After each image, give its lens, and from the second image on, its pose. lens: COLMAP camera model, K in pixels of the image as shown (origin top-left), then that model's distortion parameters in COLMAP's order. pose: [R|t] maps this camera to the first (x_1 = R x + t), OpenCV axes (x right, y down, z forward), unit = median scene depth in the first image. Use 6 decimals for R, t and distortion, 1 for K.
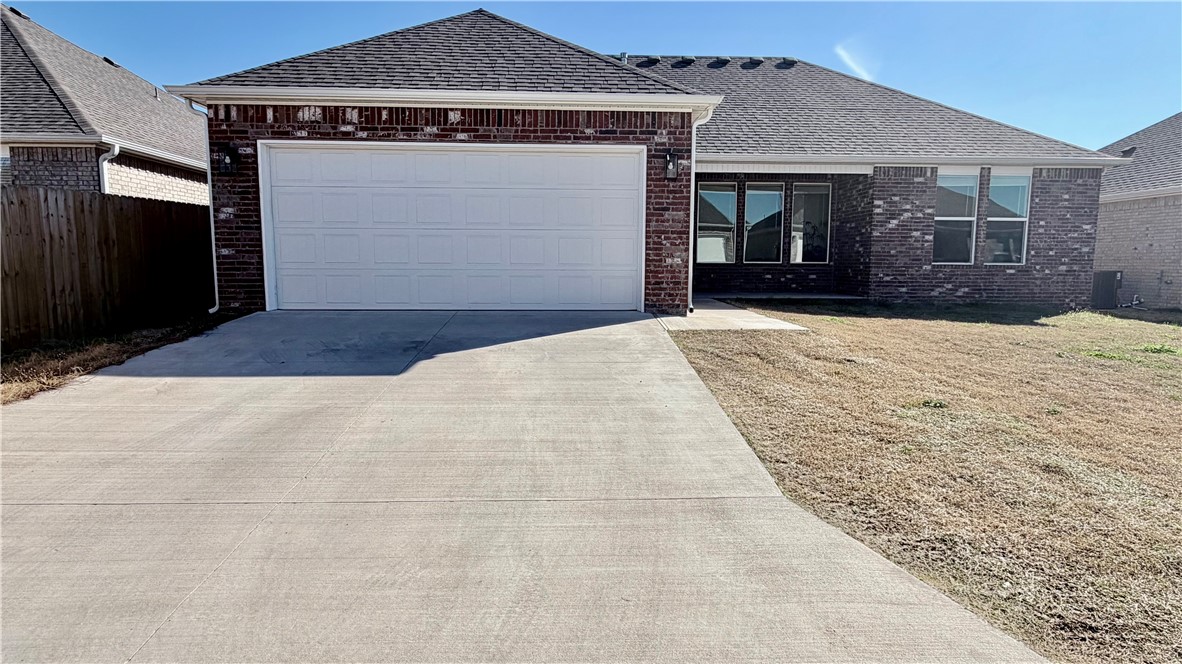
lens RADIAL K [[666.6, 0, 590.7], [0, 666.6, 332.0], [0, 0, 1]] dist [0.001965, 0.002017]
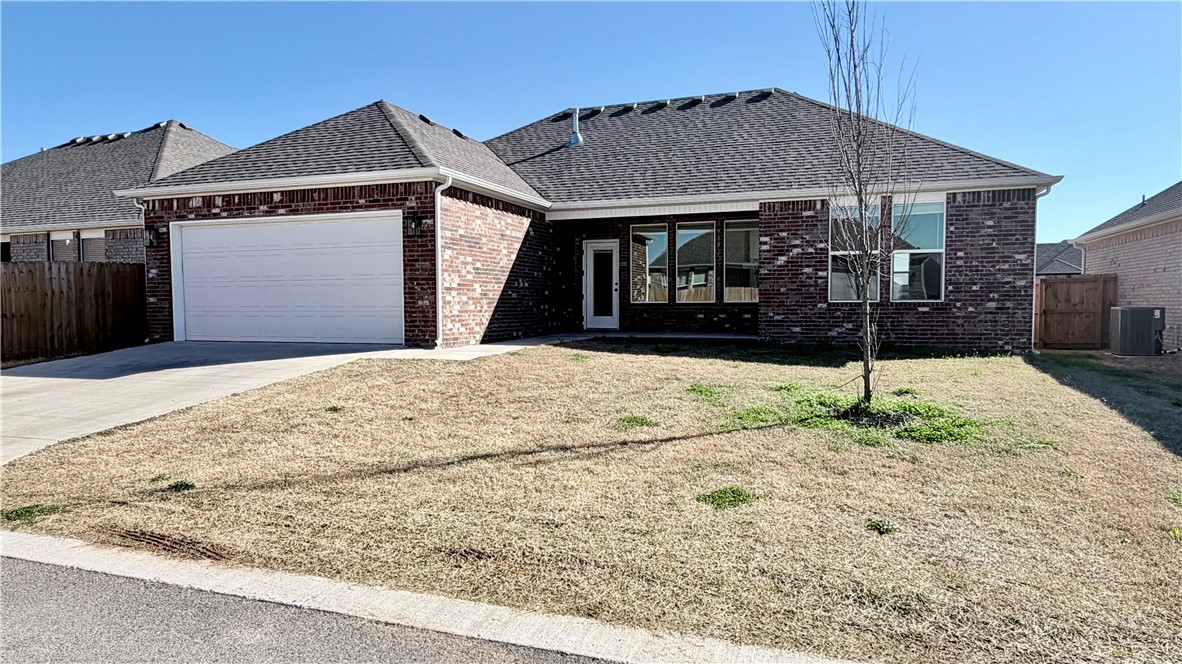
lens RADIAL K [[740.8, 0, 591.9], [0, 740.8, 335.3], [0, 0, 1]] dist [0.001098, 0.000996]
pose [[0.925759, 0.006267, -0.378061, 0.915046], [-0.029012, 0.998093, -0.054495, 0.015414], [0.376999, 0.061417, 0.924175, -0.113752]]
